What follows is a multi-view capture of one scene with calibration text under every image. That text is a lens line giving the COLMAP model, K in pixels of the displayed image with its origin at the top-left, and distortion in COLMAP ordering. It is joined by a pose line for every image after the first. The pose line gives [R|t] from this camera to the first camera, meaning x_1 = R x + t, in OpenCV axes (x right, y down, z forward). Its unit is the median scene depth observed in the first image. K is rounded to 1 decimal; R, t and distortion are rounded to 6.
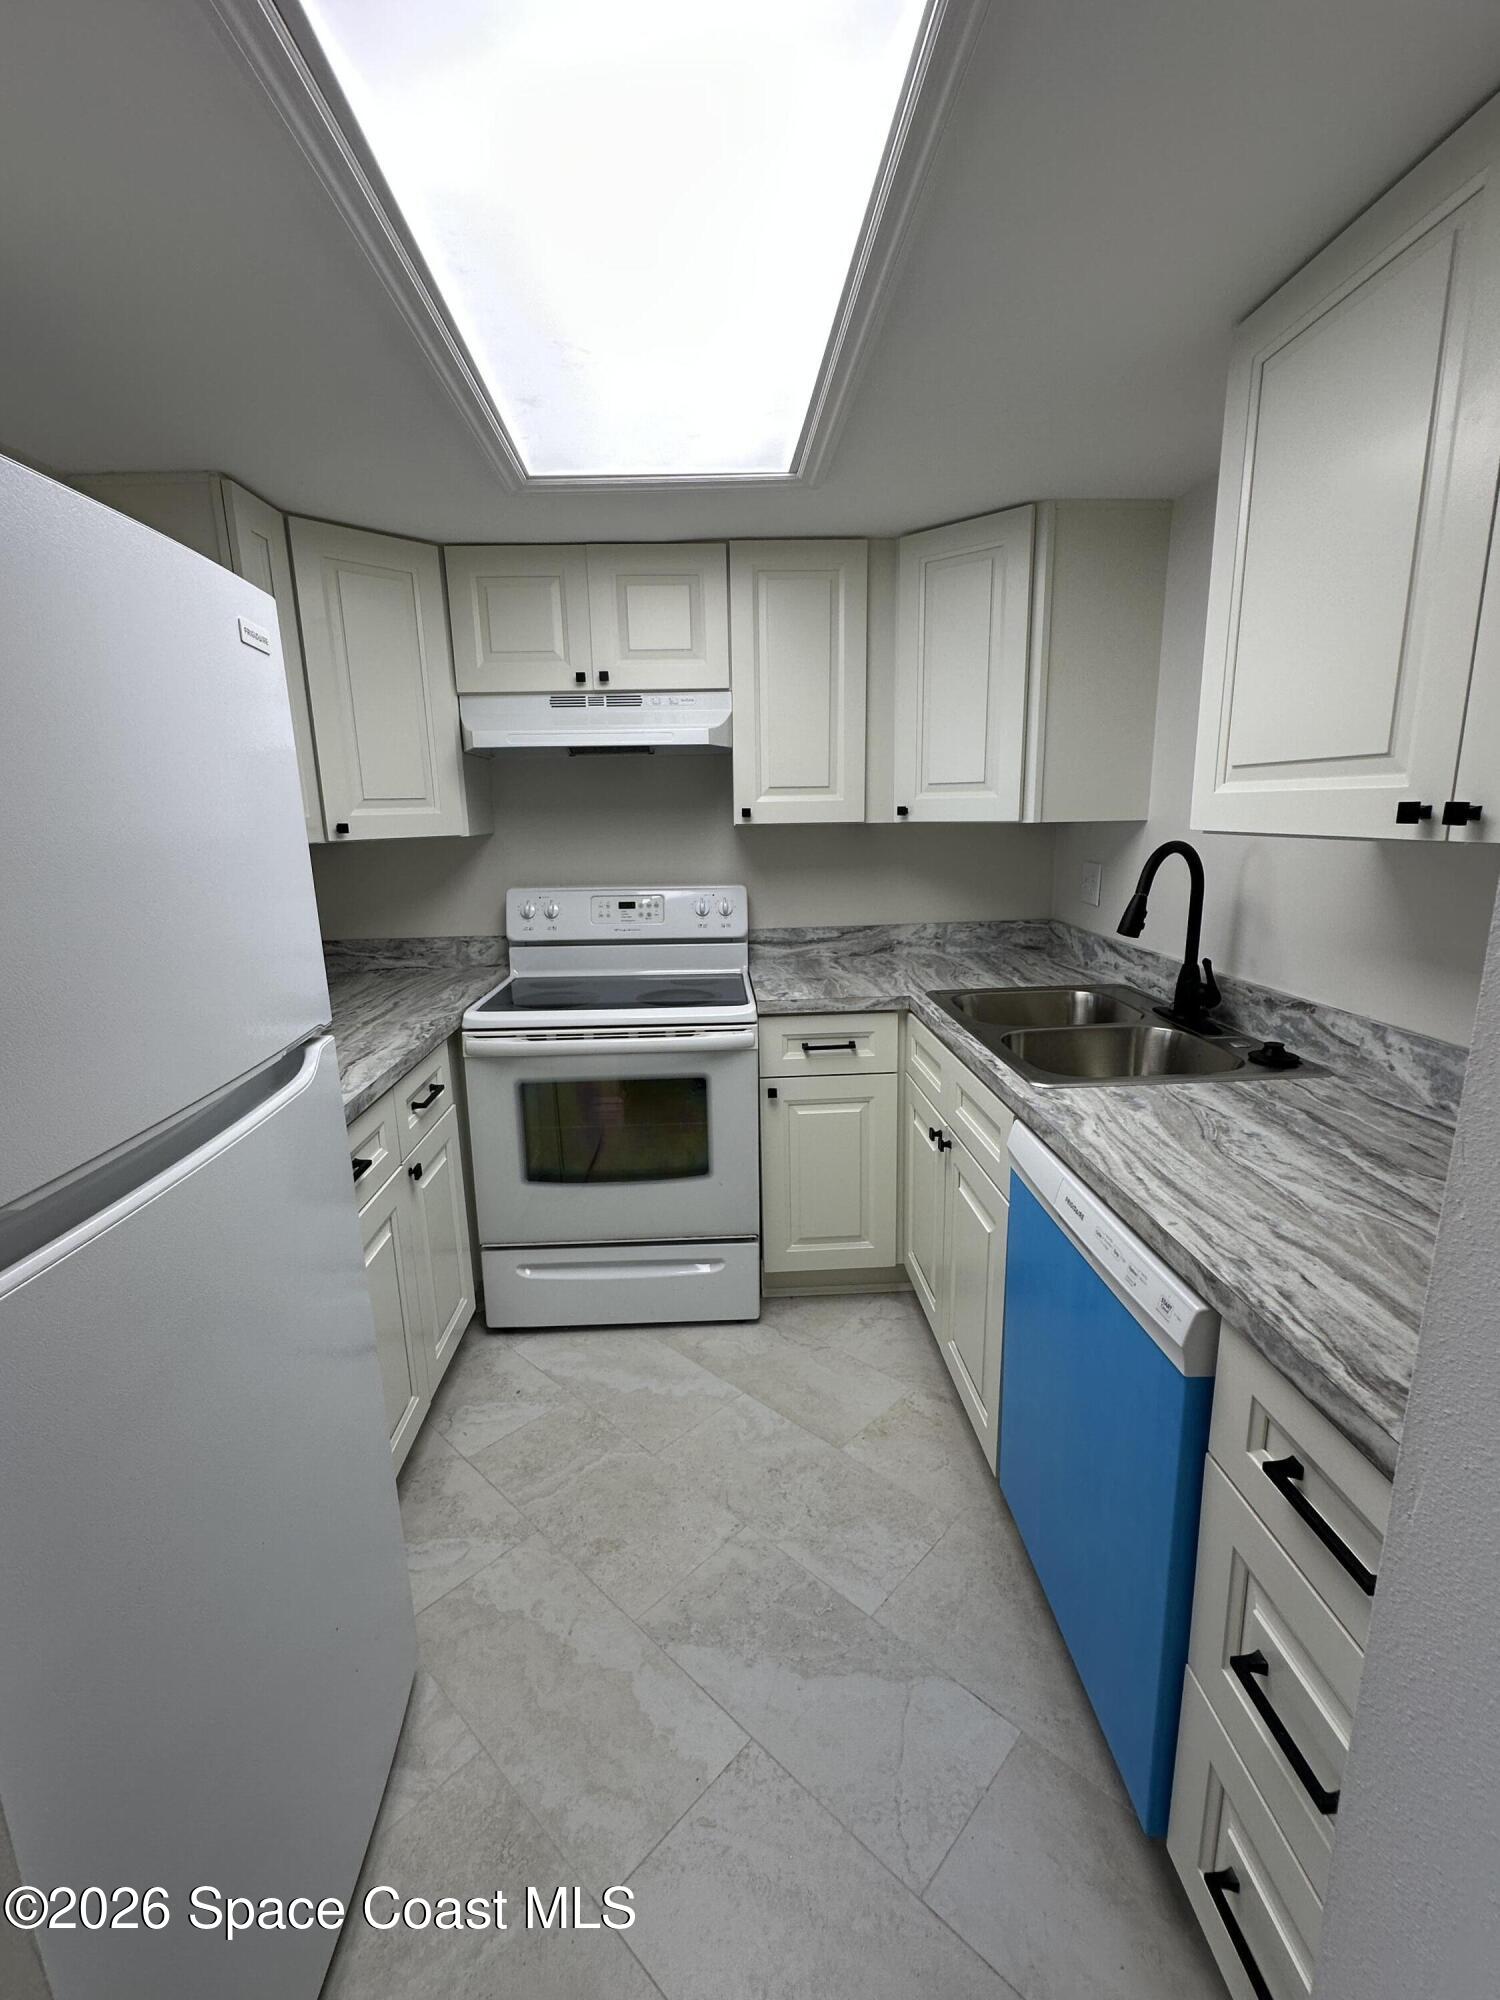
lens RADIAL K [[868.6, 0, 750.3], [0, 868.6, 1000.0], [0, 0, 1]] dist [-0.004345, 0.000914]
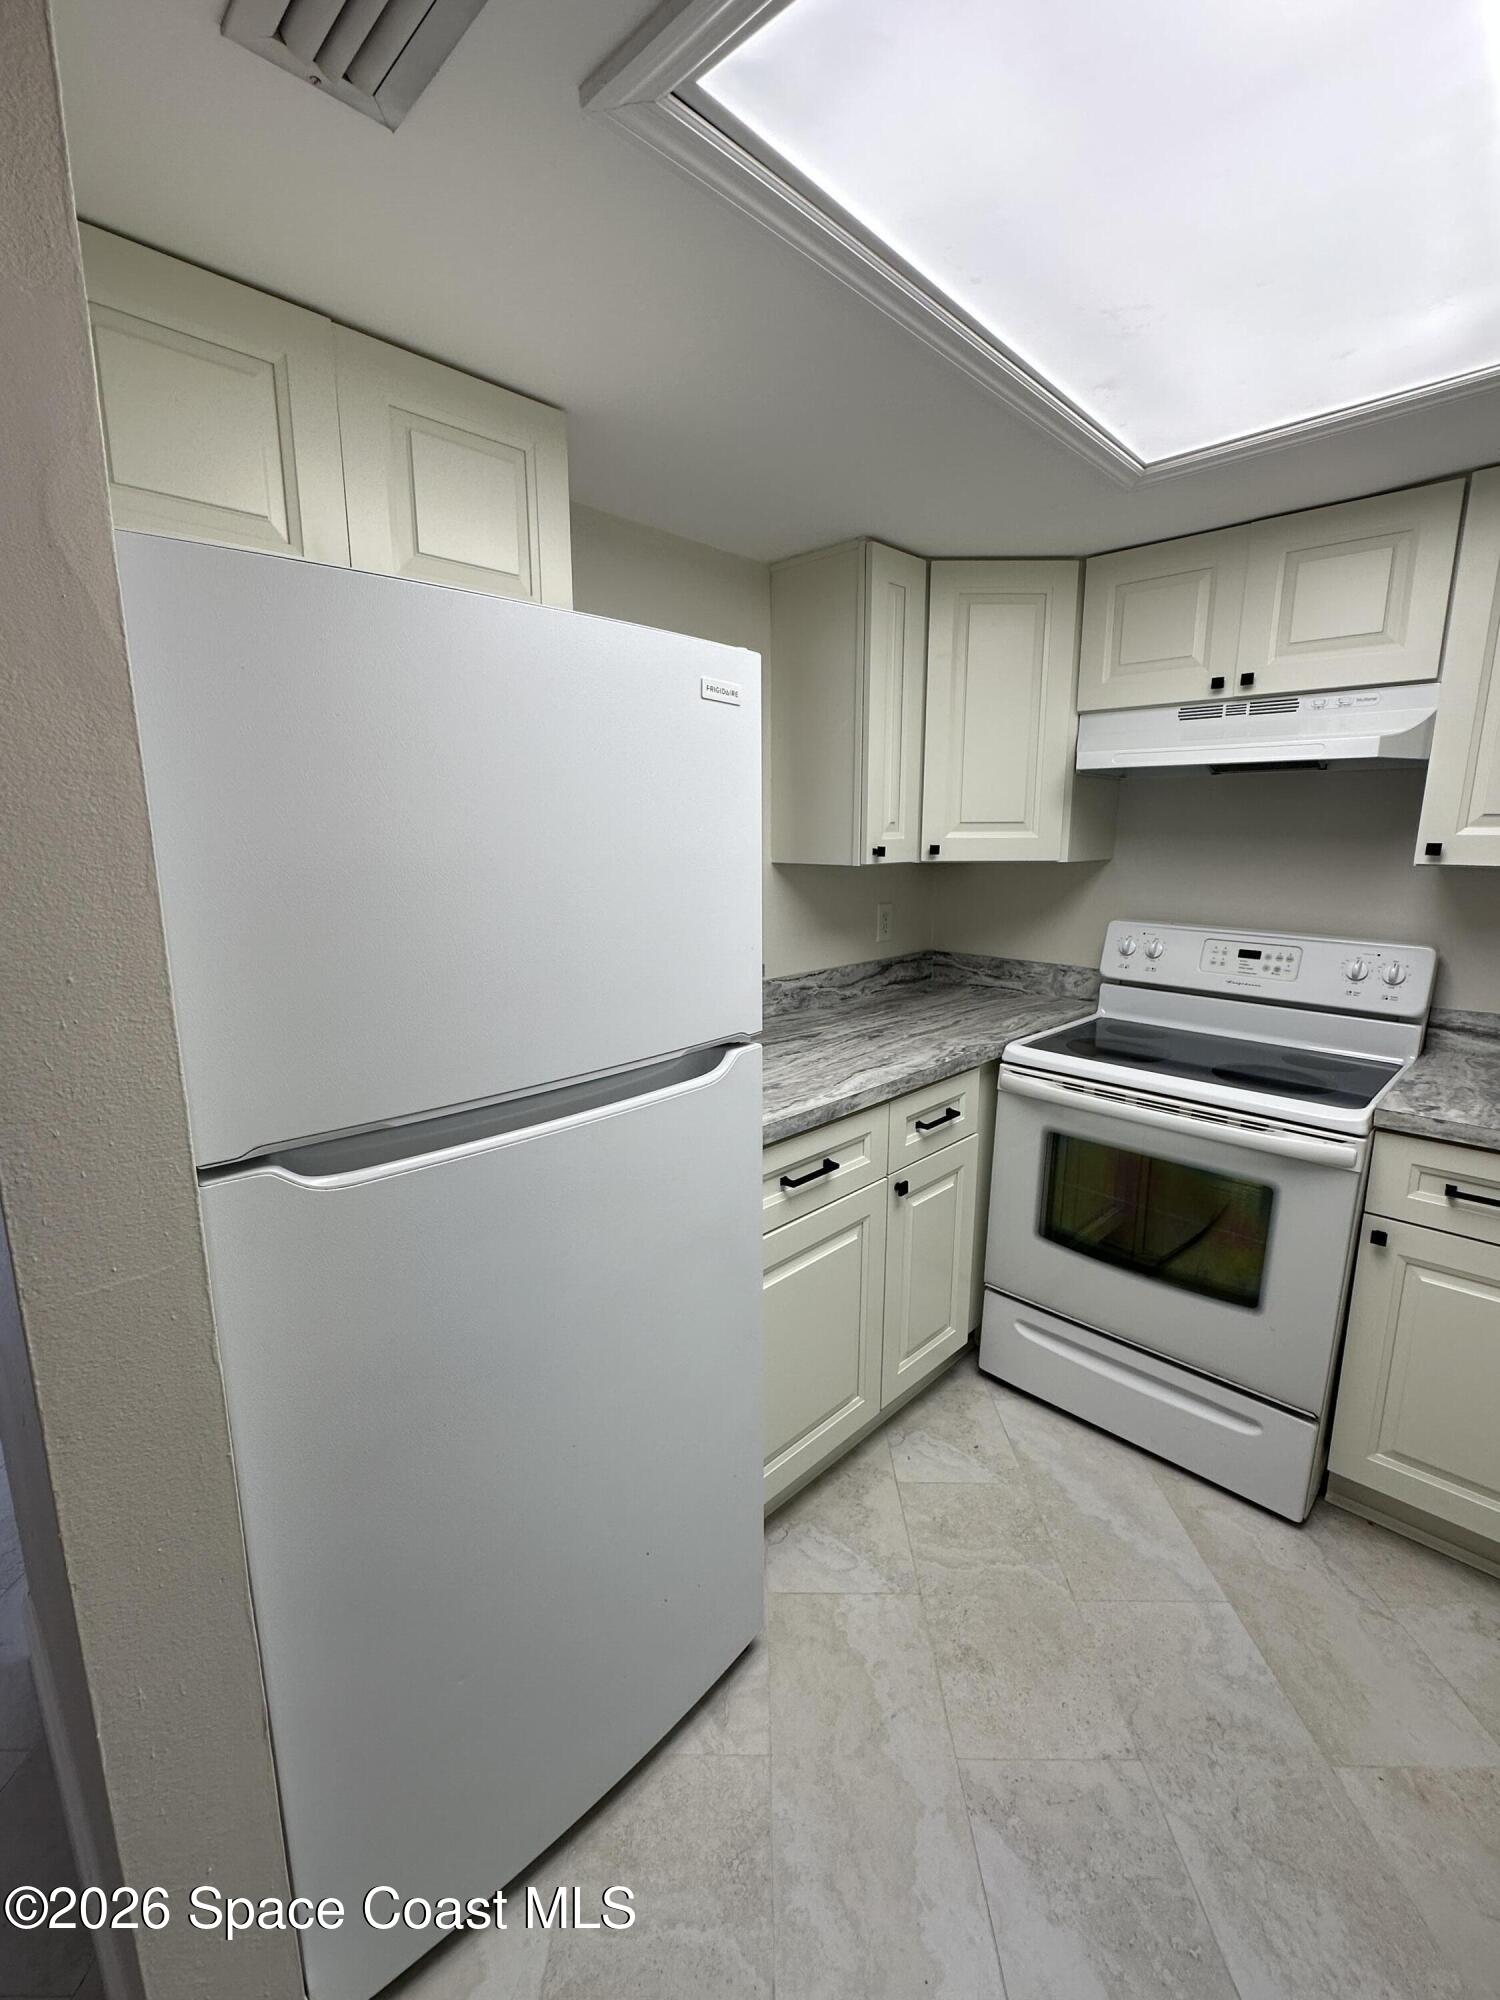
lens RADIAL K [[868.6, 0, 752.5], [0, 868.6, 1000.7], [0, 0, 1]] dist [-0.004345, 0.000914]
pose [[0.685216, 0.163201, -0.709820, 0.151060], [-0.172140, 0.983250, 0.059894, -0.040938], [0.707705, 0.081148, 0.701832, 0.113745]]
